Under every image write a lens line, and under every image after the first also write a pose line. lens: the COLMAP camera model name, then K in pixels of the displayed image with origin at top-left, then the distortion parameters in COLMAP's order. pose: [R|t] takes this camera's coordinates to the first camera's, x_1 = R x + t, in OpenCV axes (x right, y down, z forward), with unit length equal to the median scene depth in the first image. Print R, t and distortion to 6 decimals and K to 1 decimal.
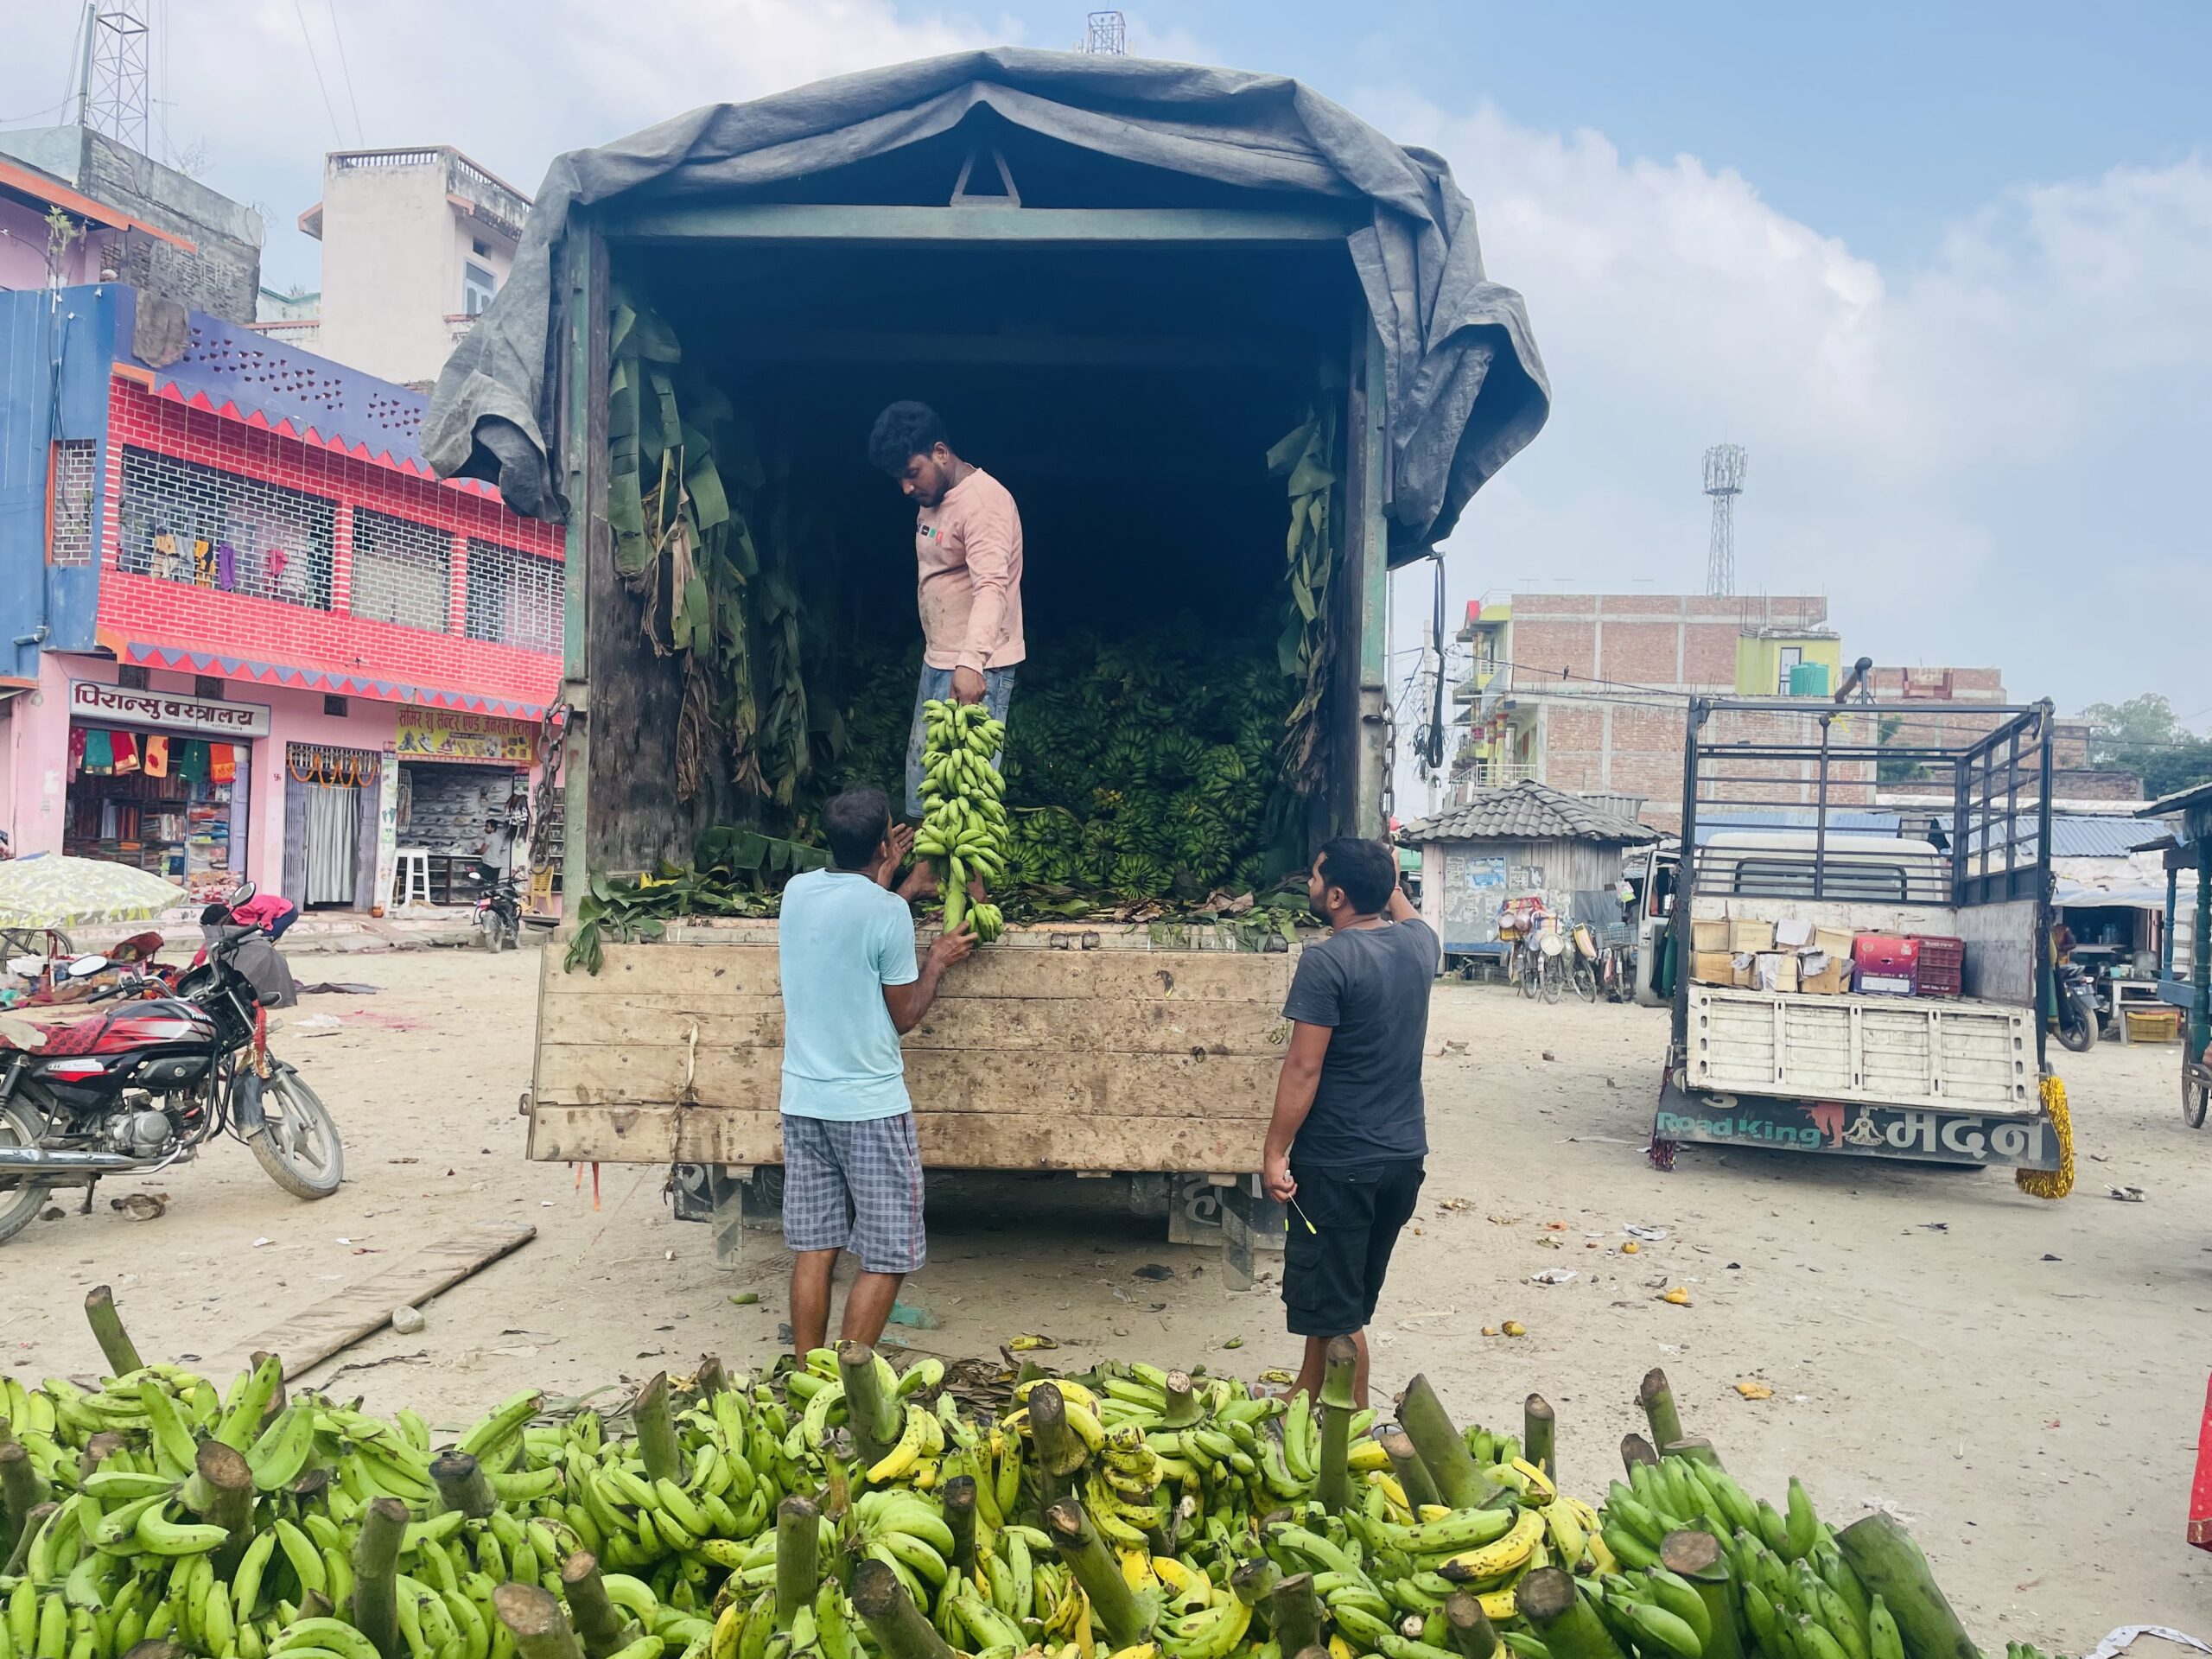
lens RADIAL K [[1662.5, 0, 1093.2], [0, 1662.5, 848.8], [0, 0, 1]] dist [0.090411, -0.115438]
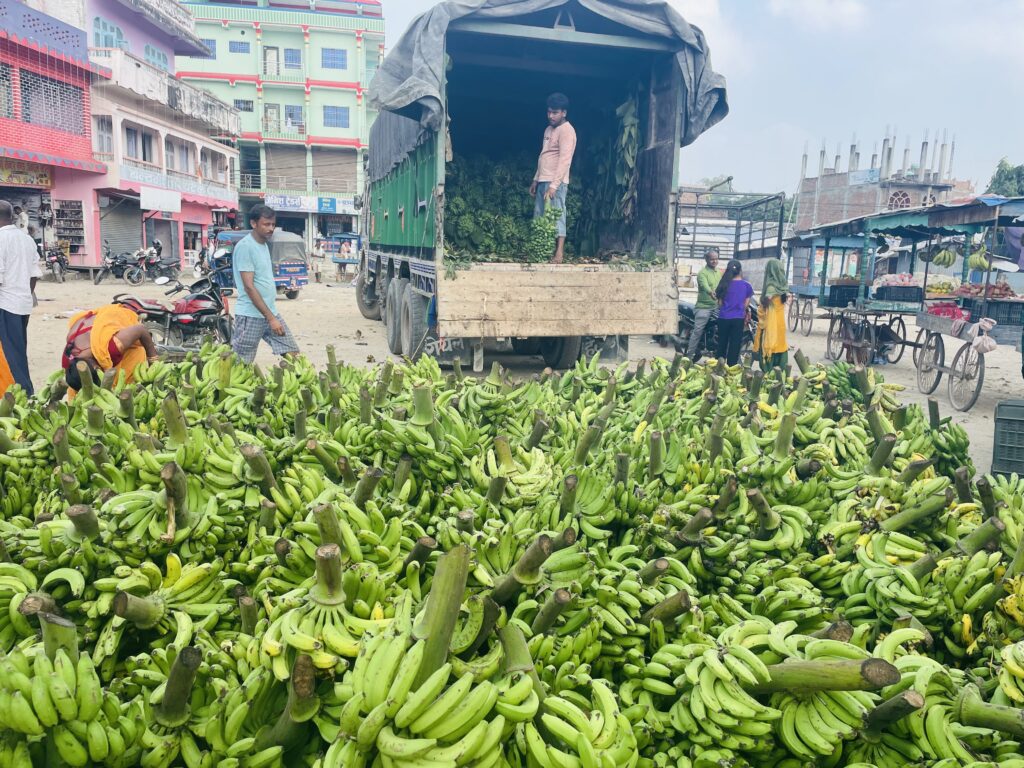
lens RADIAL K [[769.6, 0, 520.1], [0, 769.6, 384.4], [0, 0, 1]] dist [0.090411, -0.115438]
pose [[0.949977, -0.048771, 0.308490, -0.615955], [-0.010202, 0.982360, 0.186724, -0.005427], [-0.312154, -0.180530, 0.932721, -0.437159]]
